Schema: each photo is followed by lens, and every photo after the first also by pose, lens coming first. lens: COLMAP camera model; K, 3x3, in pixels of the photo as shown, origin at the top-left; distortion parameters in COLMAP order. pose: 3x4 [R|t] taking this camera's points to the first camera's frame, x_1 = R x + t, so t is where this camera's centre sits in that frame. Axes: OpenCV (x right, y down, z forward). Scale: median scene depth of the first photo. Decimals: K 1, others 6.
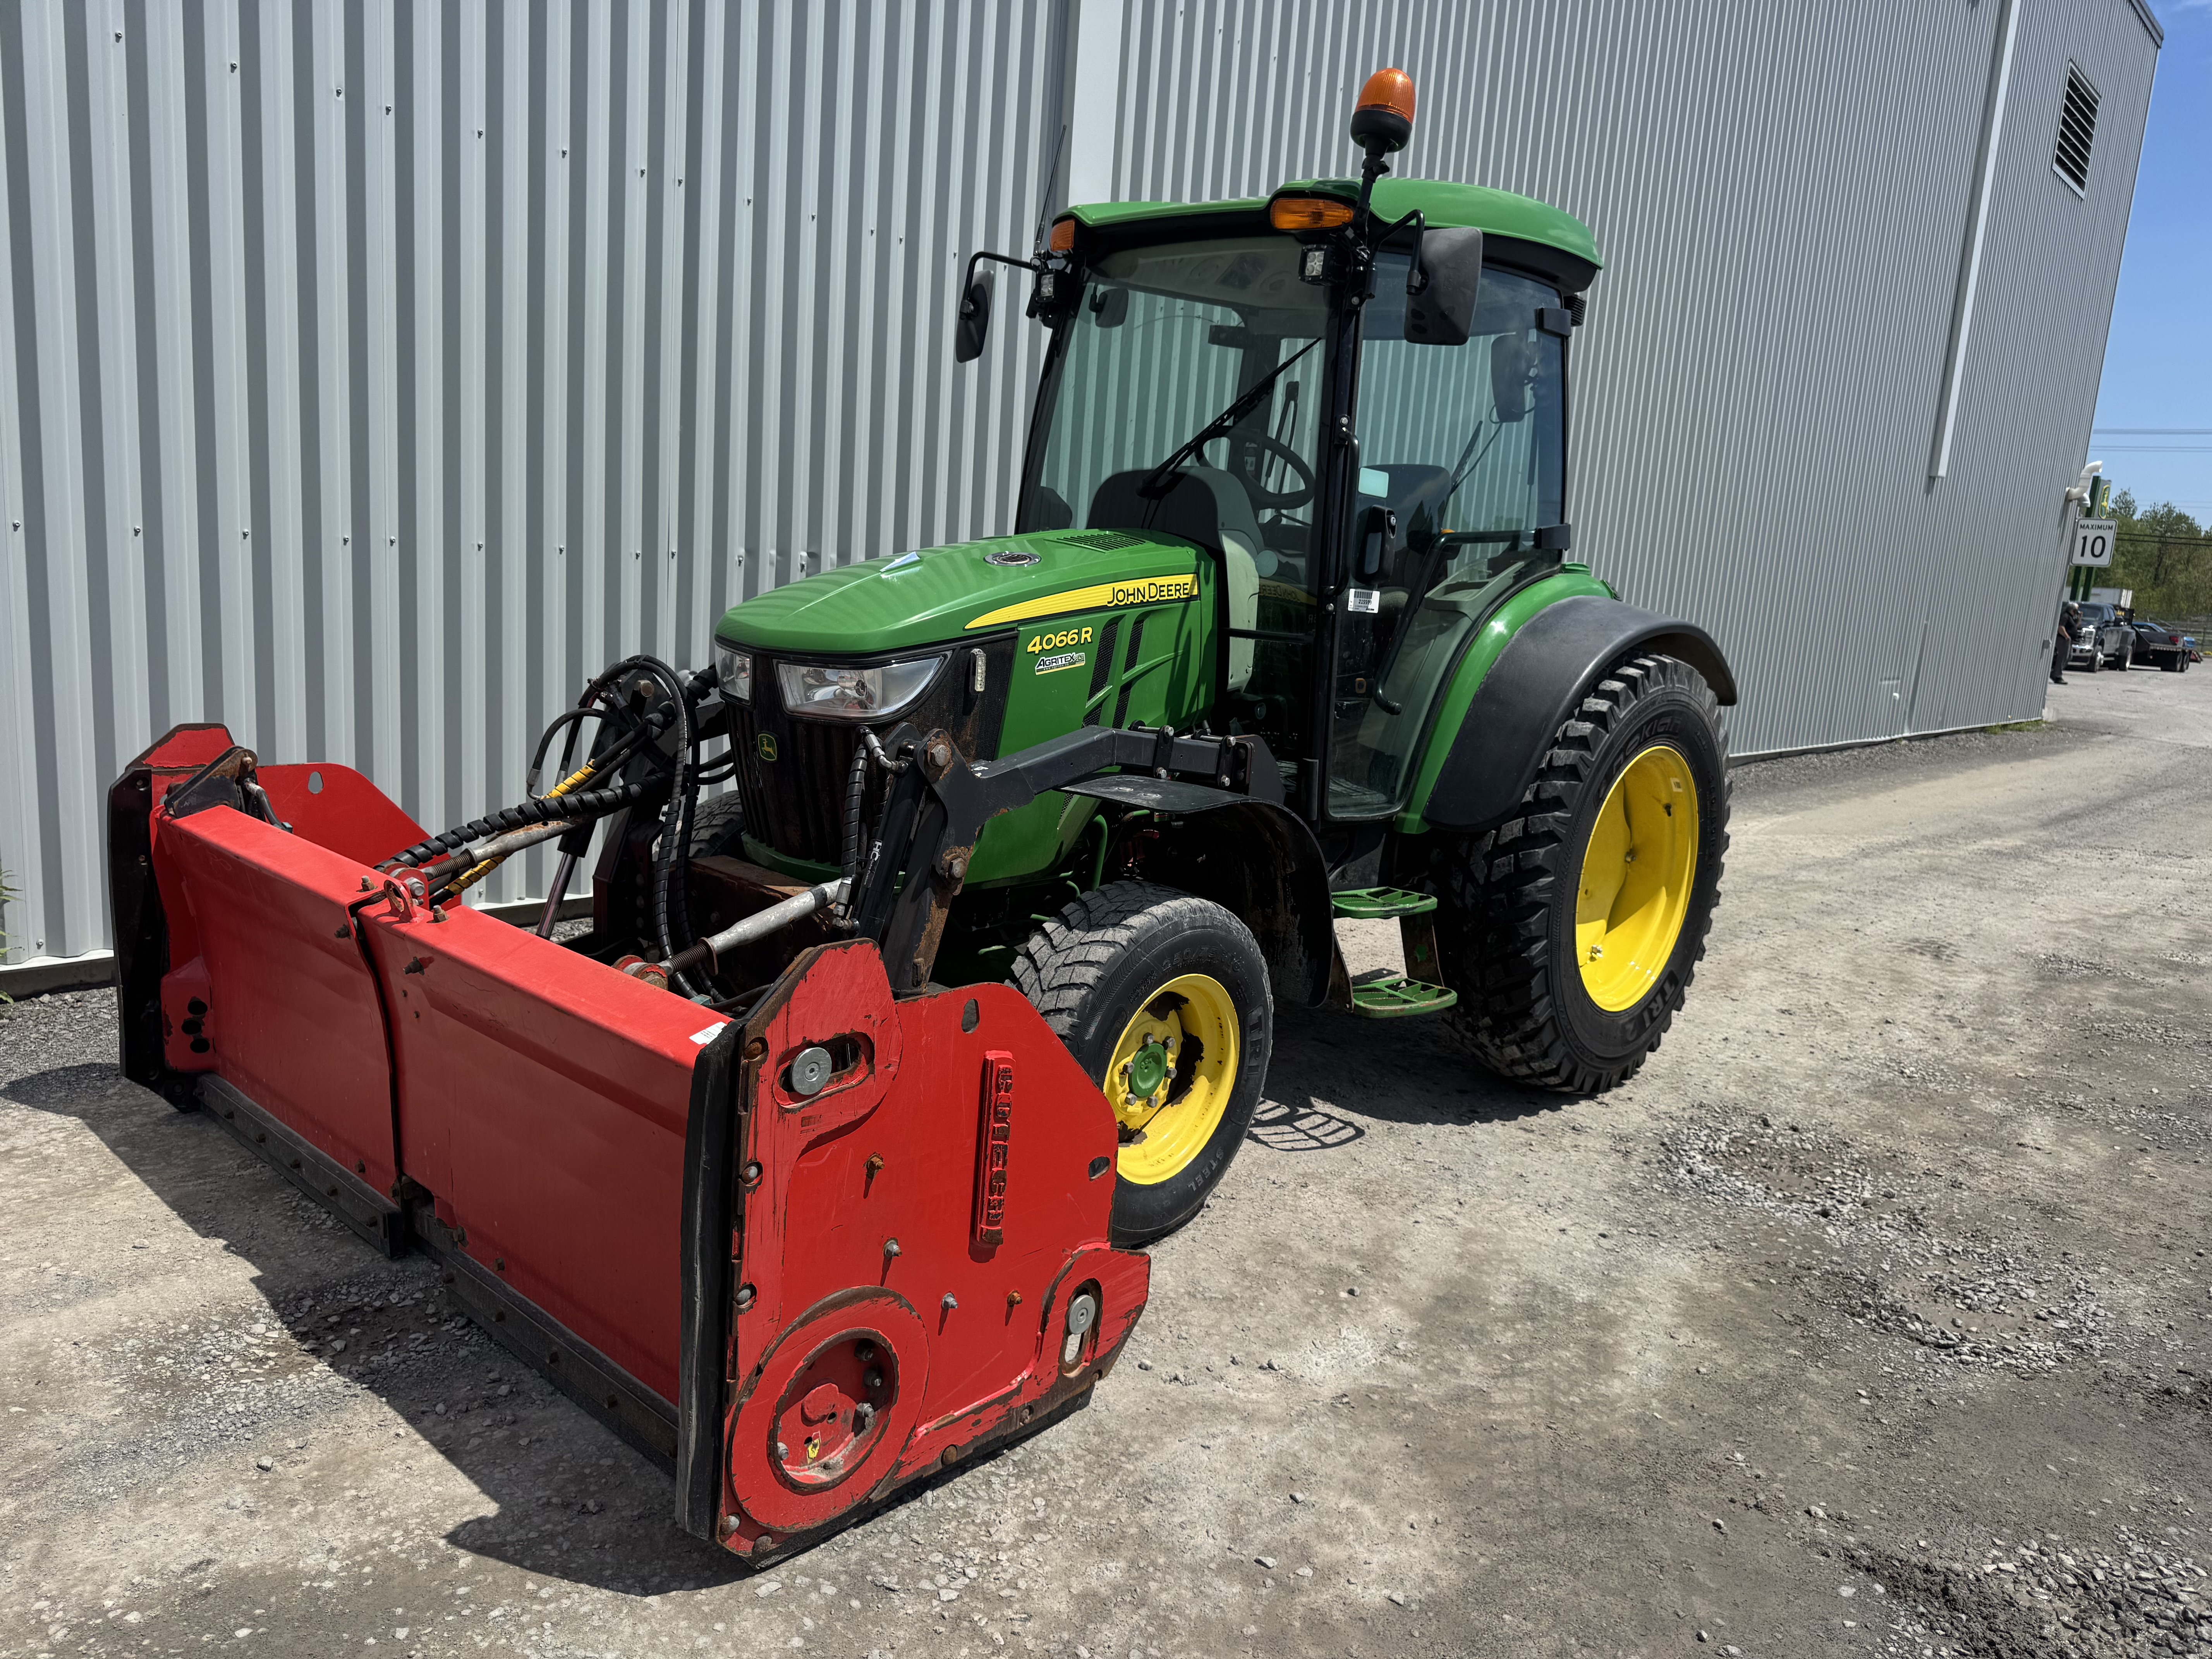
lens RADIAL K [[1559.9, 0, 1098.5], [0, 1559.9, 830.3], [0, 0, 1]] dist [0.059528, -0.093890]
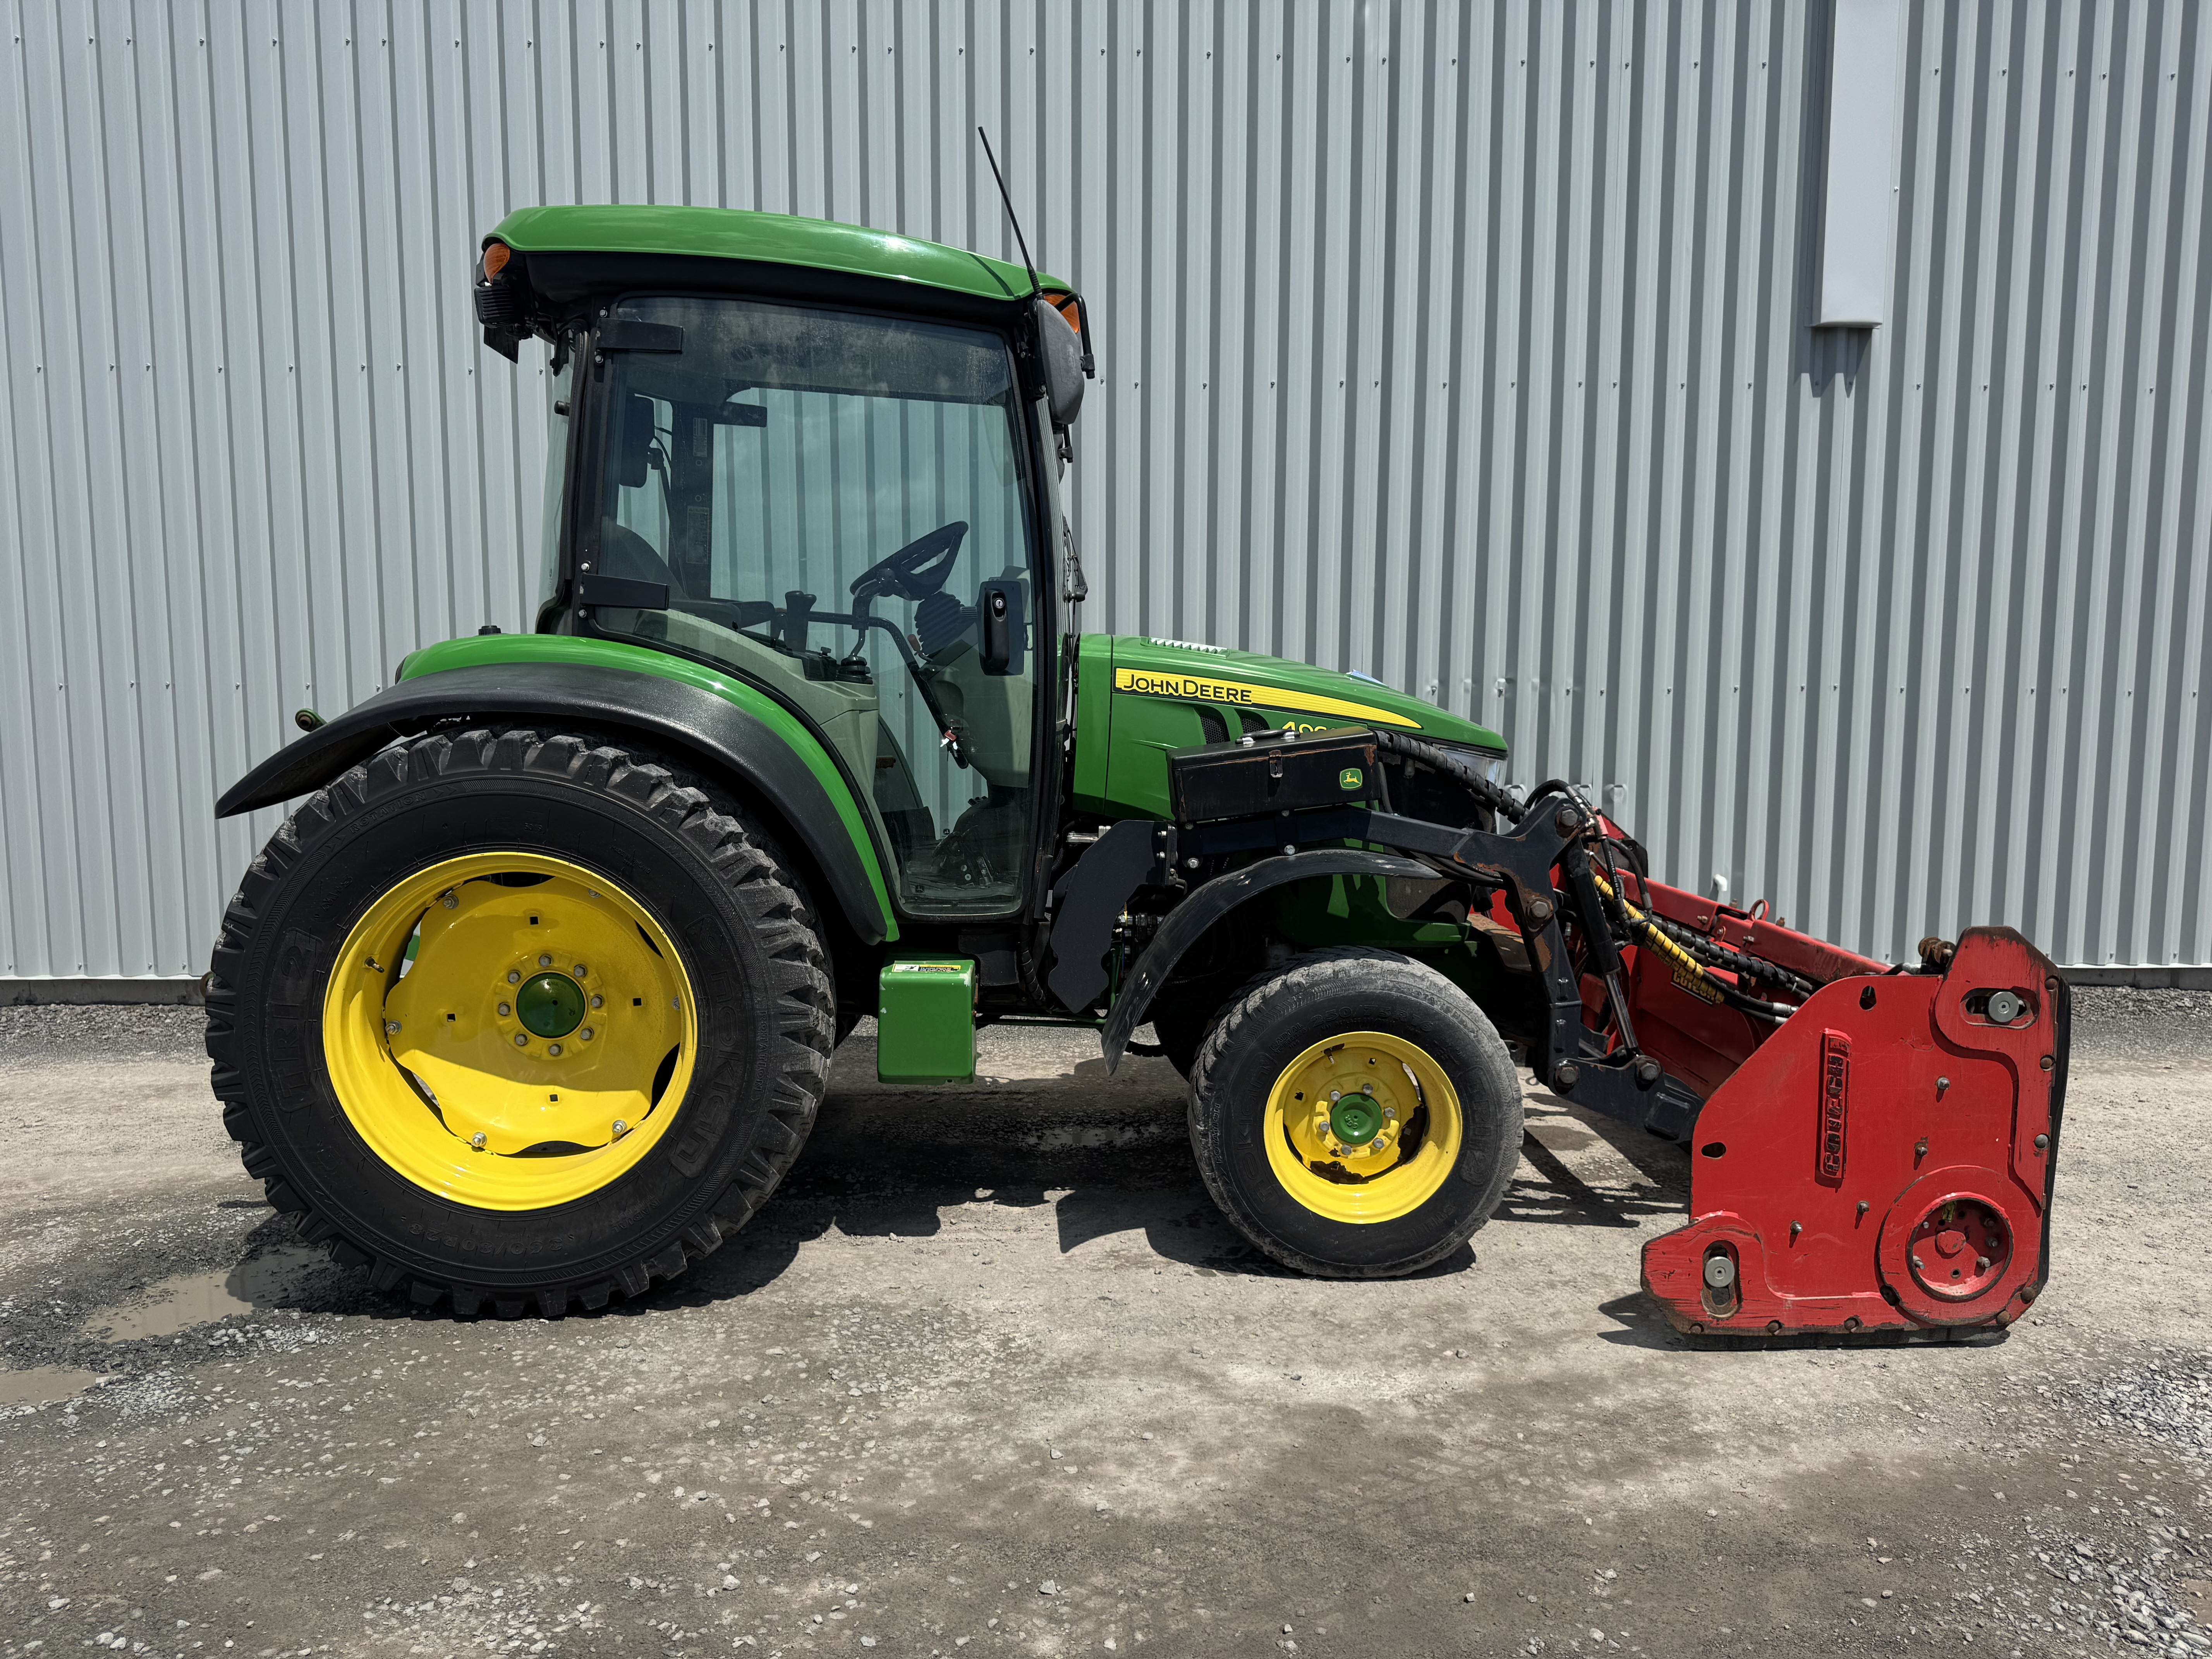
lens RADIAL K [[1559.9, 0, 1098.5], [0, 1559.9, 830.3], [0, 0, 1]] dist [0.059528, -0.093890]
pose [[0.696872, 0.006724, -0.717164, 0.674820], [-0.077285, 0.994837, -0.065770, 0.037063], [0.713019, 0.101260, 0.693794, 0.077928]]
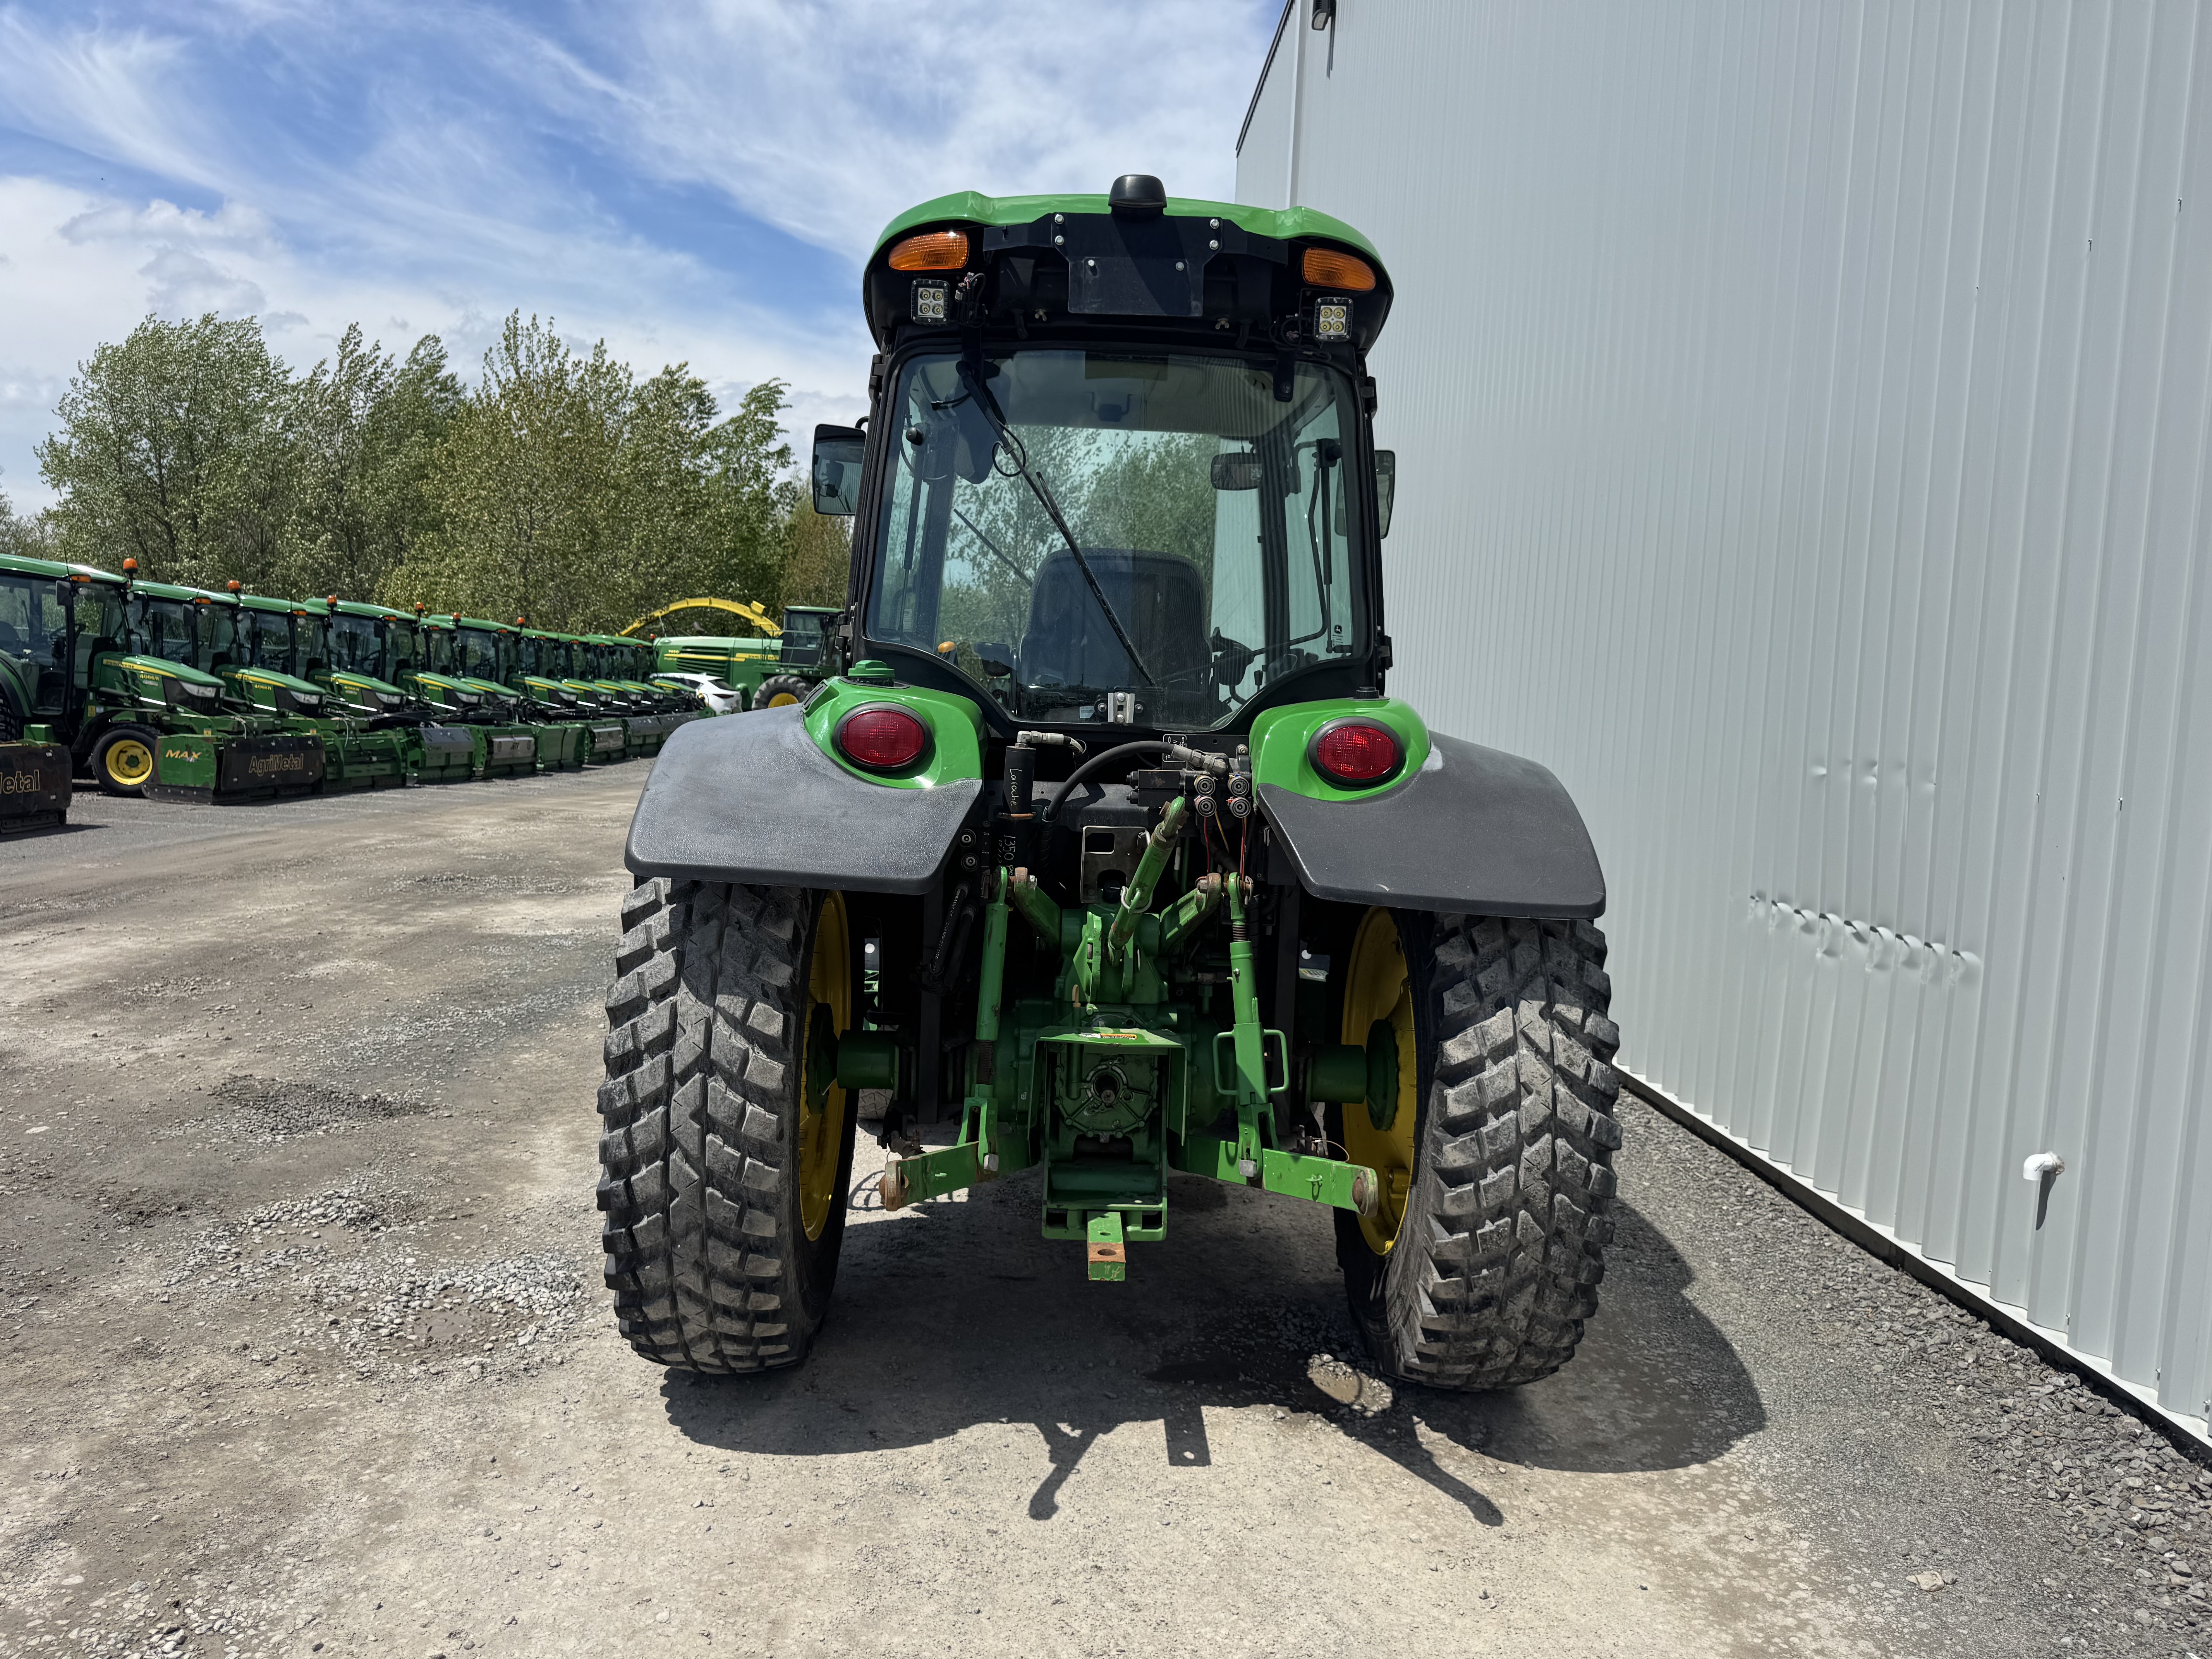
lens RADIAL K [[1559.9, 0, 1098.5], [0, 1559.9, 830.3], [0, 0, 1]] dist [0.059528, -0.093890]
pose [[-0.711271, -0.061132, -0.700255, 0.973424], [-0.227640, 0.962556, 0.147190, -0.304463], [0.665037, 0.264098, -0.698555, 2.134446]]
